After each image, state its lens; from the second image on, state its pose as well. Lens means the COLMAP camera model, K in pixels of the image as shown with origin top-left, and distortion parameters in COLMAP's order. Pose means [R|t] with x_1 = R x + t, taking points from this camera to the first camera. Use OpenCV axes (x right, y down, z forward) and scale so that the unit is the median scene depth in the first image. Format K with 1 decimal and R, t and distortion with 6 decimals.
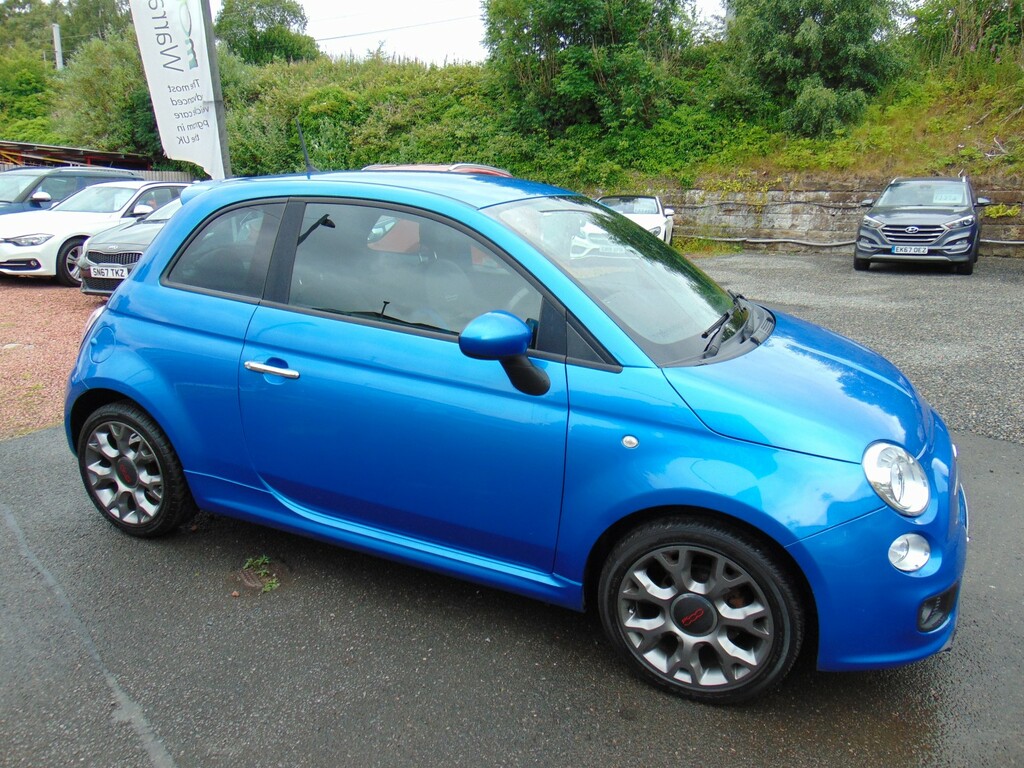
lens RADIAL K [[769.5, 0, 513.5], [0, 769.5, 382.4], [0, 0, 1]] dist [-0.007223, 0.033884]
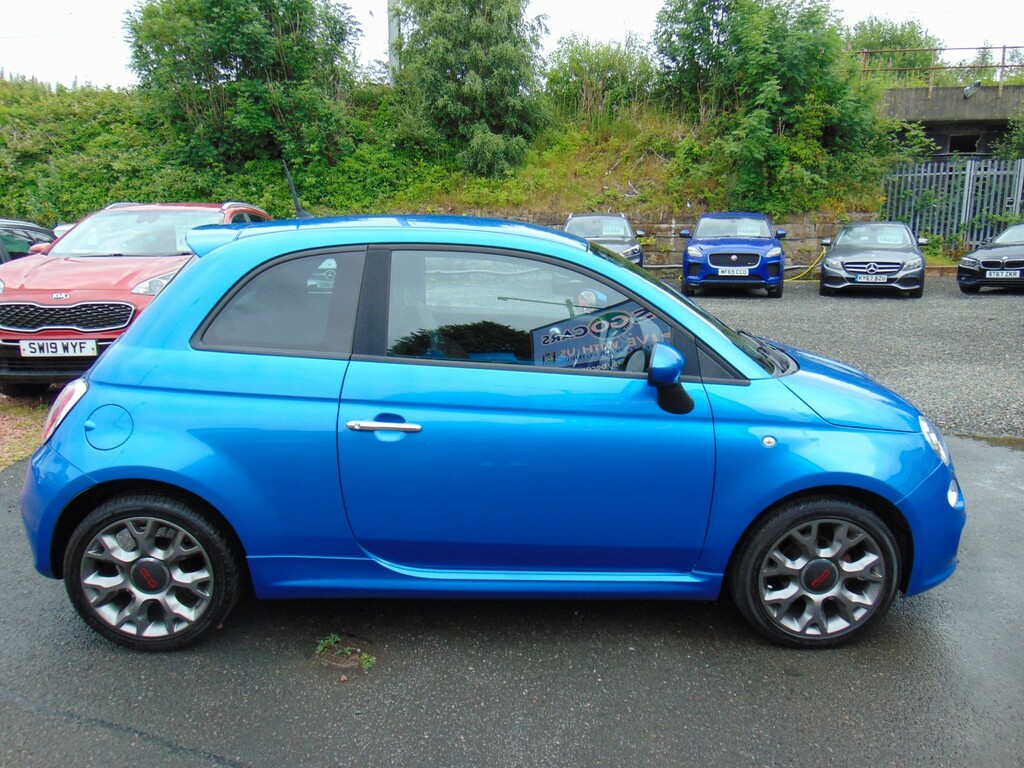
lens RADIAL K [[769.5, 0, 515.7], [0, 769.5, 381.9], [0, 0, 1]] dist [-0.007223, 0.033884]
pose [[0.890736, -0.101574, 0.443026, -0.092576], [0.120503, 0.992604, -0.014704, -0.005868], [-0.438256, 0.066483, 0.896388, 0.012670]]
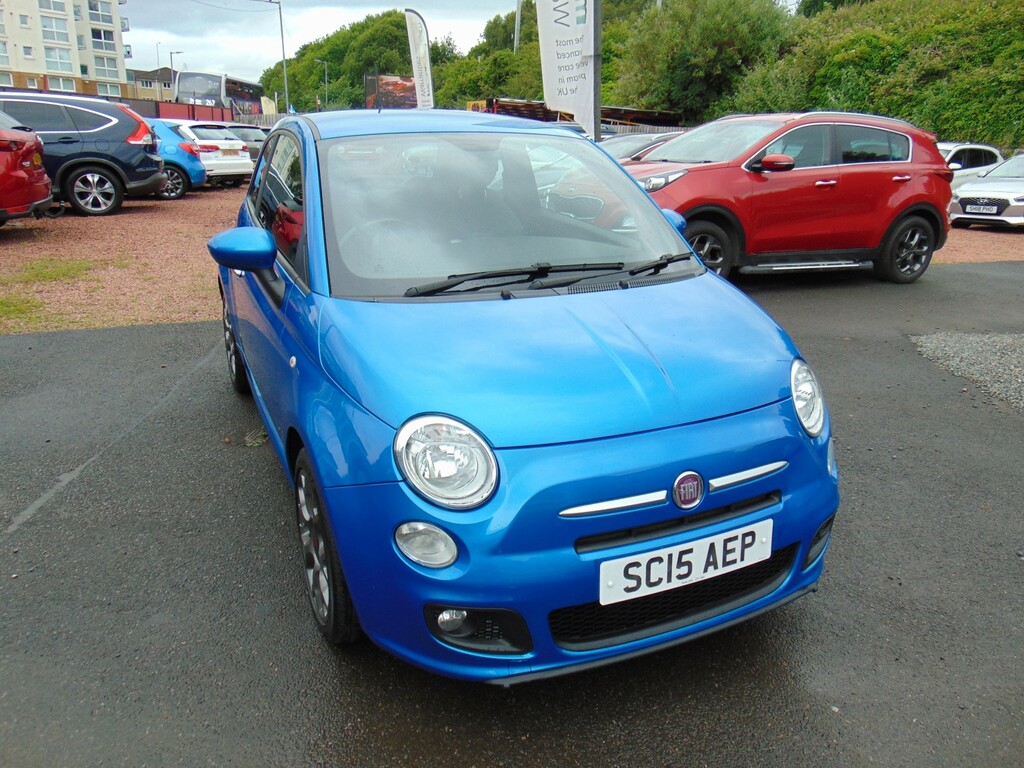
lens RADIAL K [[769.5, 0, 515.4], [0, 769.5, 387.5], [0, 0, 1]] dist [-0.007223, 0.033884]
pose [[0.755395, 0.207181, -0.621654, 0.134261], [-0.172659, 0.978107, 0.116172, -0.008199], [0.632113, 0.019578, 0.774629, 0.049322]]
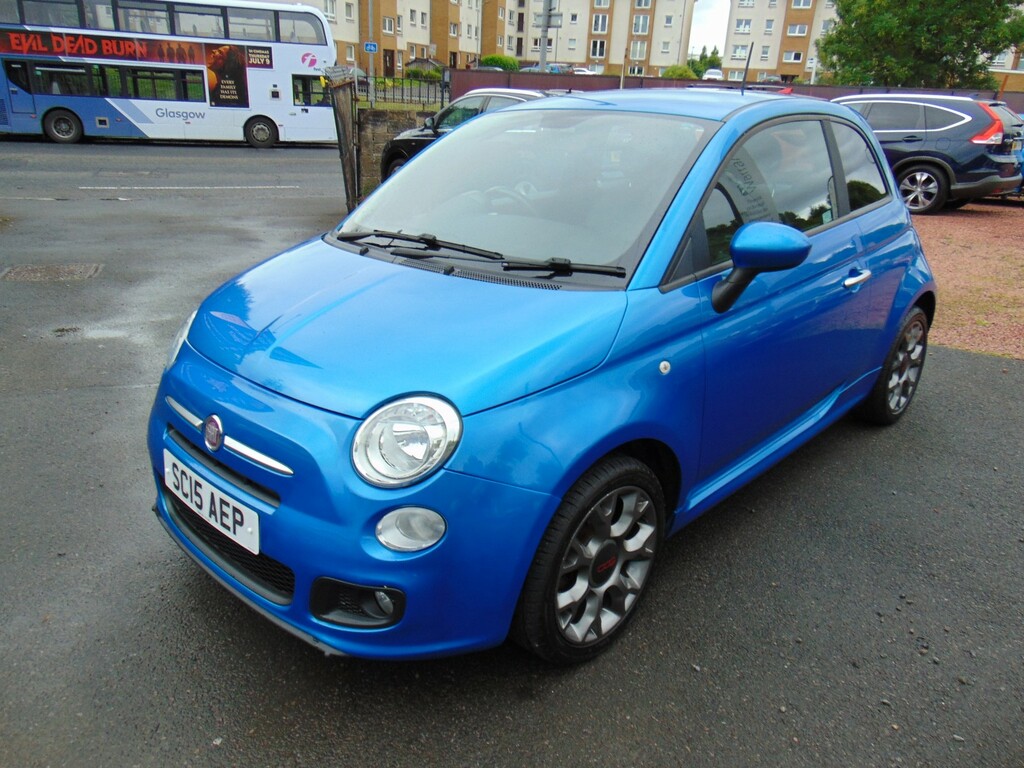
lens RADIAL K [[769.5, 0, 505.8], [0, 769.5, 386.3], [0, 0, 1]] dist [-0.007223, 0.033884]
pose [[-0.364879, 0.290491, -0.884578, 0.173519], [-0.262345, 0.879508, 0.397041, -0.050498], [0.893330, 0.376937, -0.244705, 0.219961]]
